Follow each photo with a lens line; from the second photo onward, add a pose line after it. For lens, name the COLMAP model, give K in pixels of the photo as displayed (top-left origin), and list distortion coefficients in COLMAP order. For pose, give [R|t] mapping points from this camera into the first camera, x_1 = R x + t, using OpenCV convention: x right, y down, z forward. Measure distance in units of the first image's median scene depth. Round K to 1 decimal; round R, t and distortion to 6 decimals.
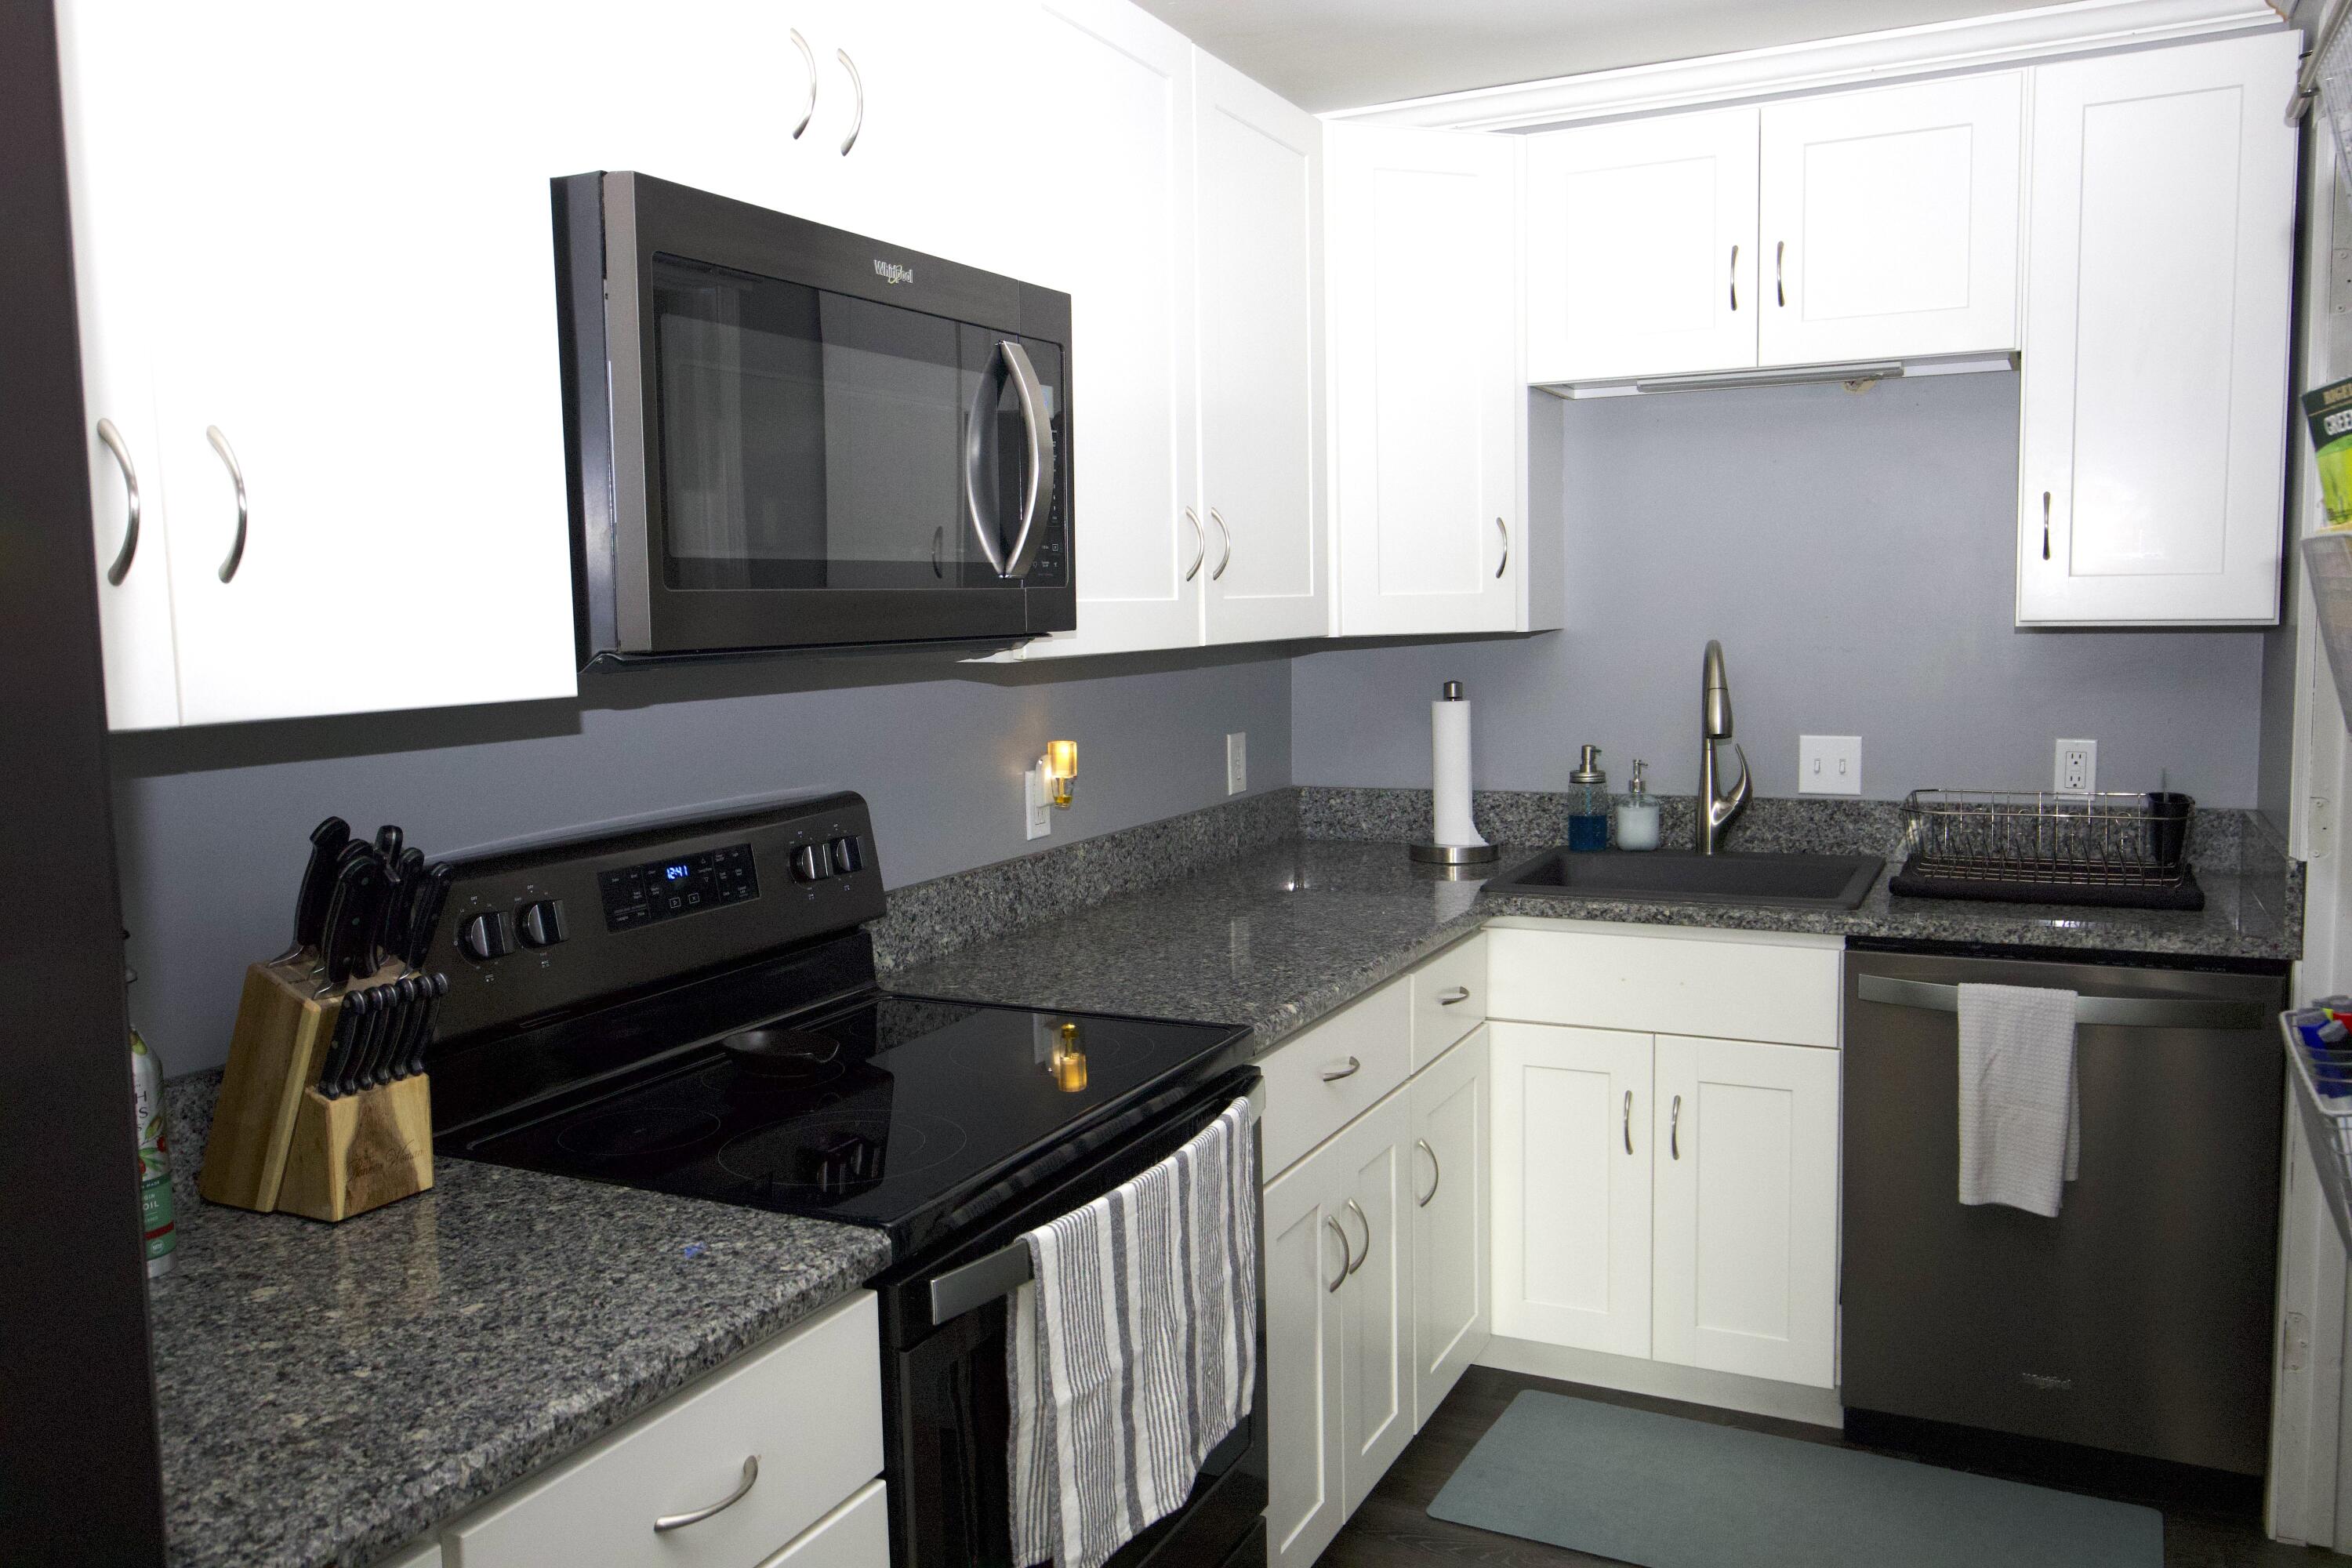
lens RADIAL K [[1875.2, 0, 1175.3], [0, 1875.2, 782.3], [0, 0, 1]] dist [-0.003394, -0.001252]
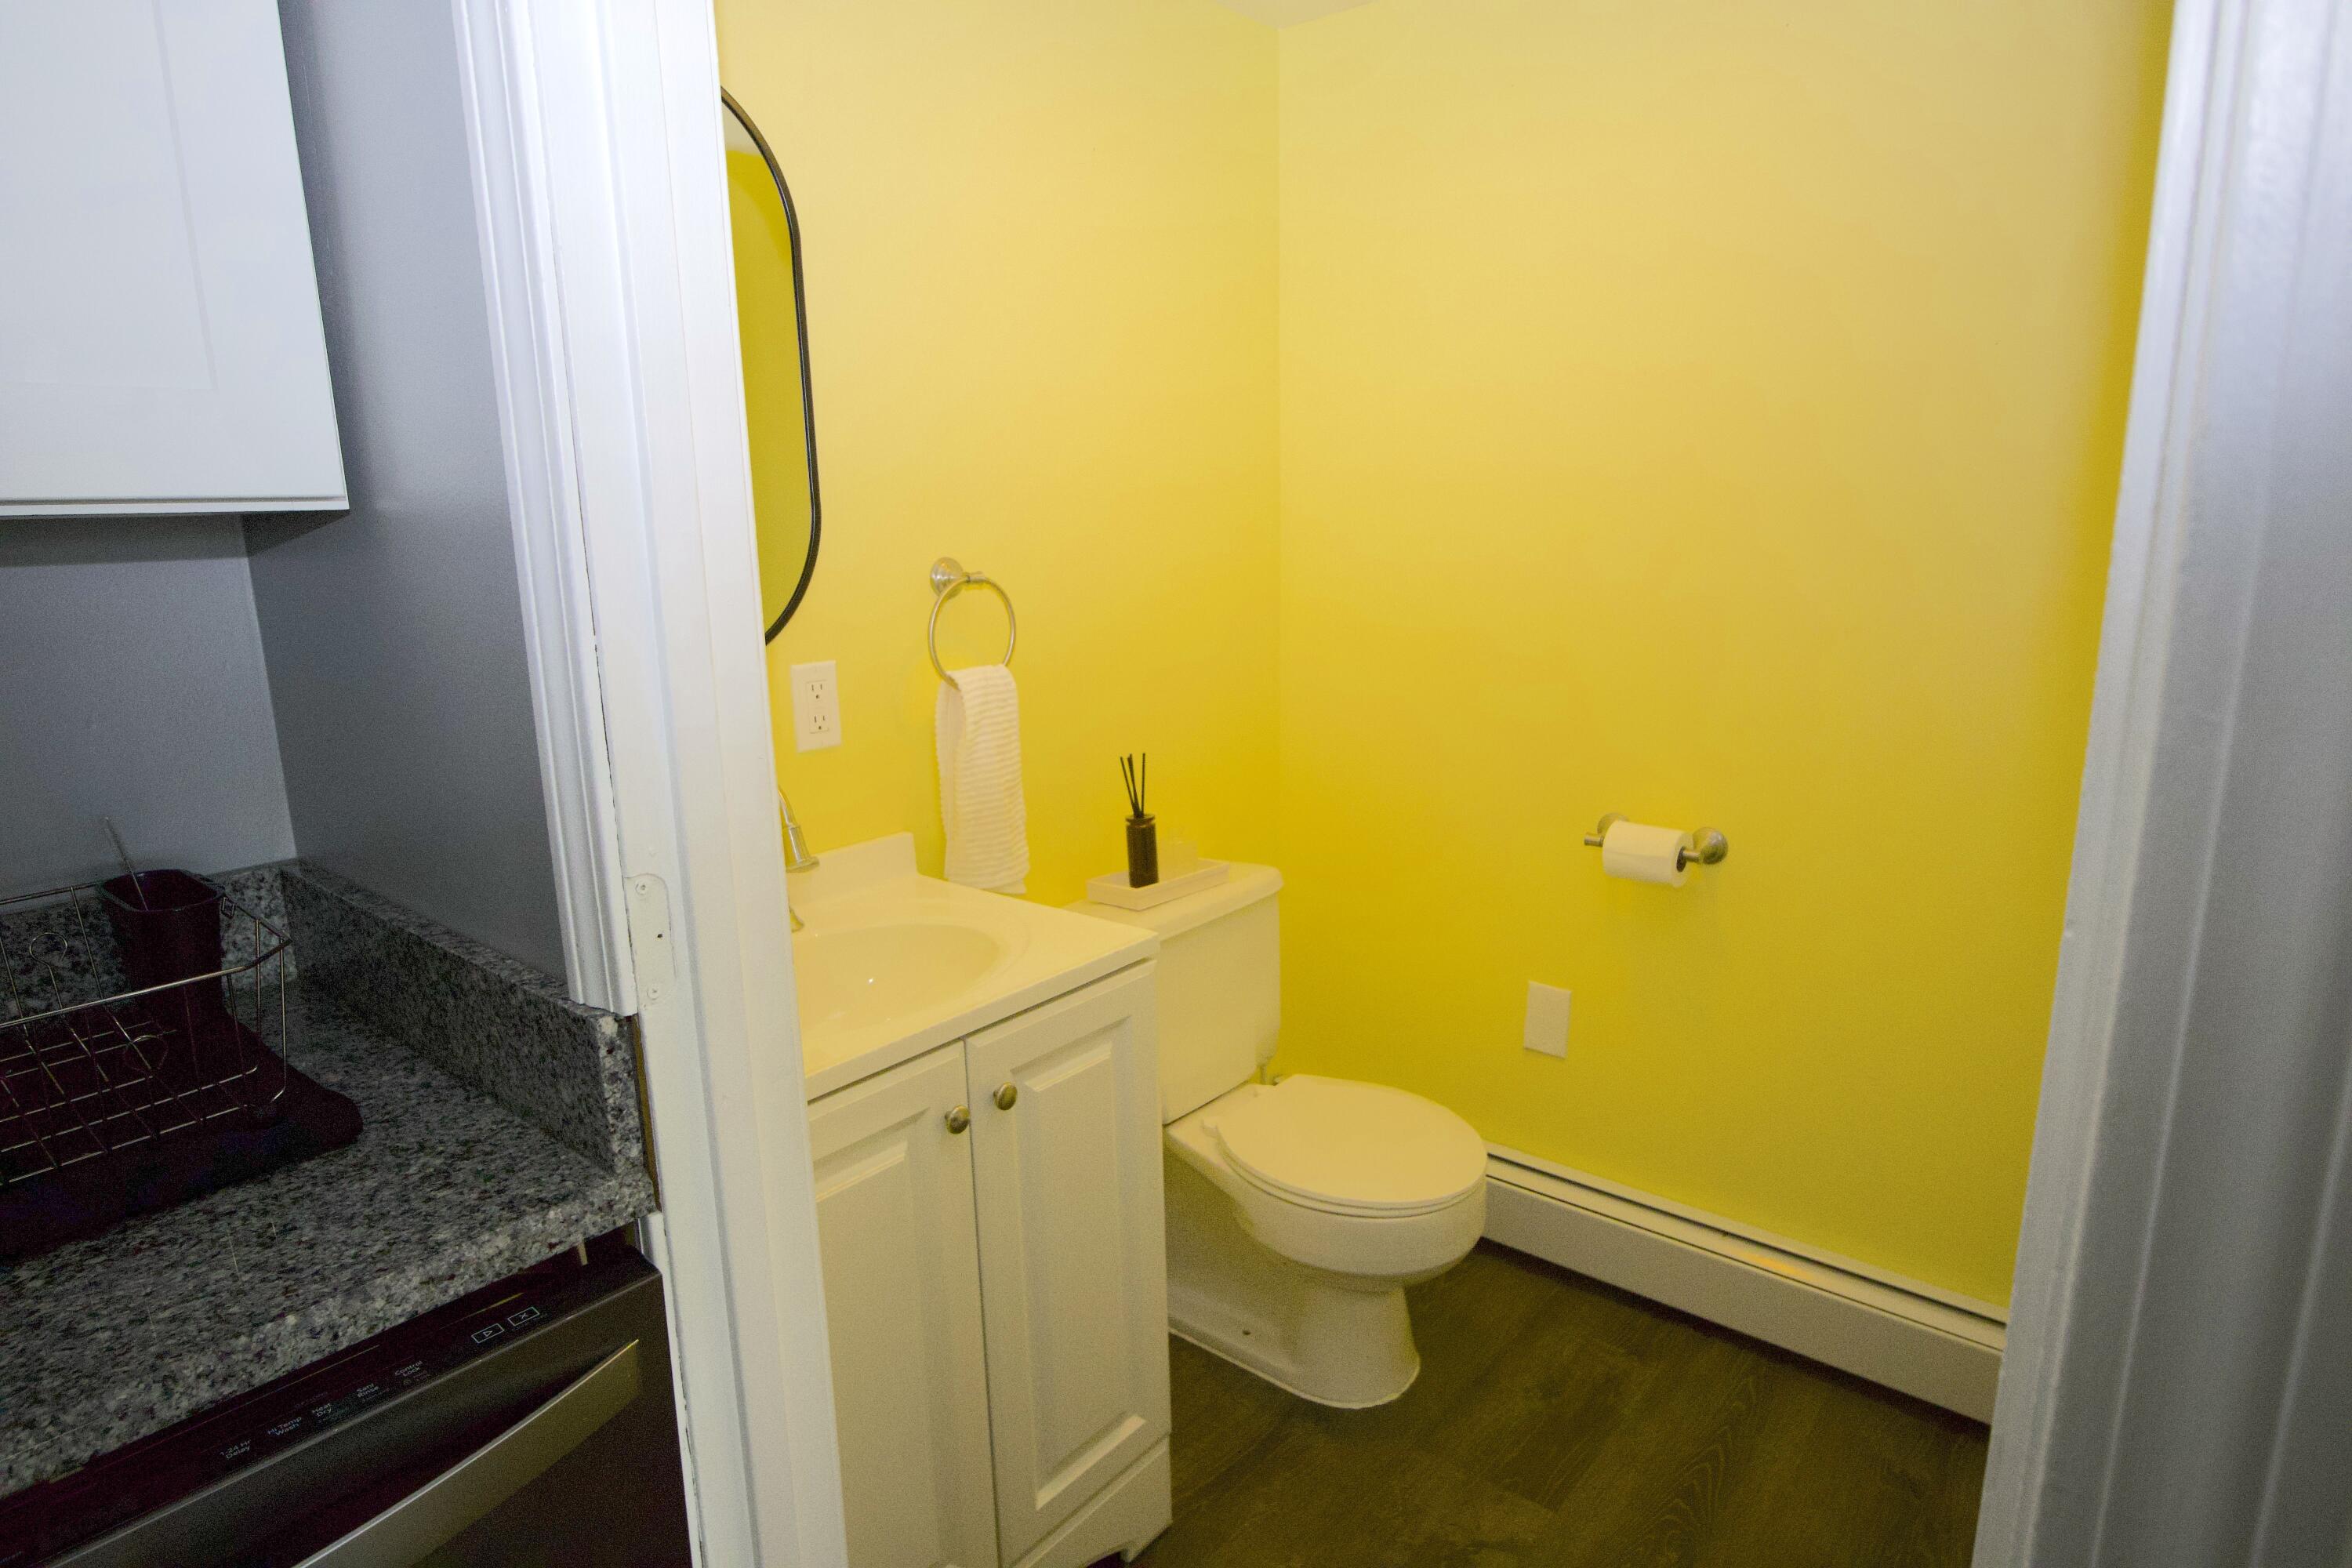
lens RADIAL K [[1341.7, 0, 1178.2], [0, 1341.7, 782.7], [0, 0, 1]] dist [0.001439, 0.000259]
pose [[0.224885, -0.195263, 0.954620, 0.322790], [0.105838, 0.978813, 0.175279, -0.058483], [-0.968620, 0.061618, 0.240787, 0.779458]]
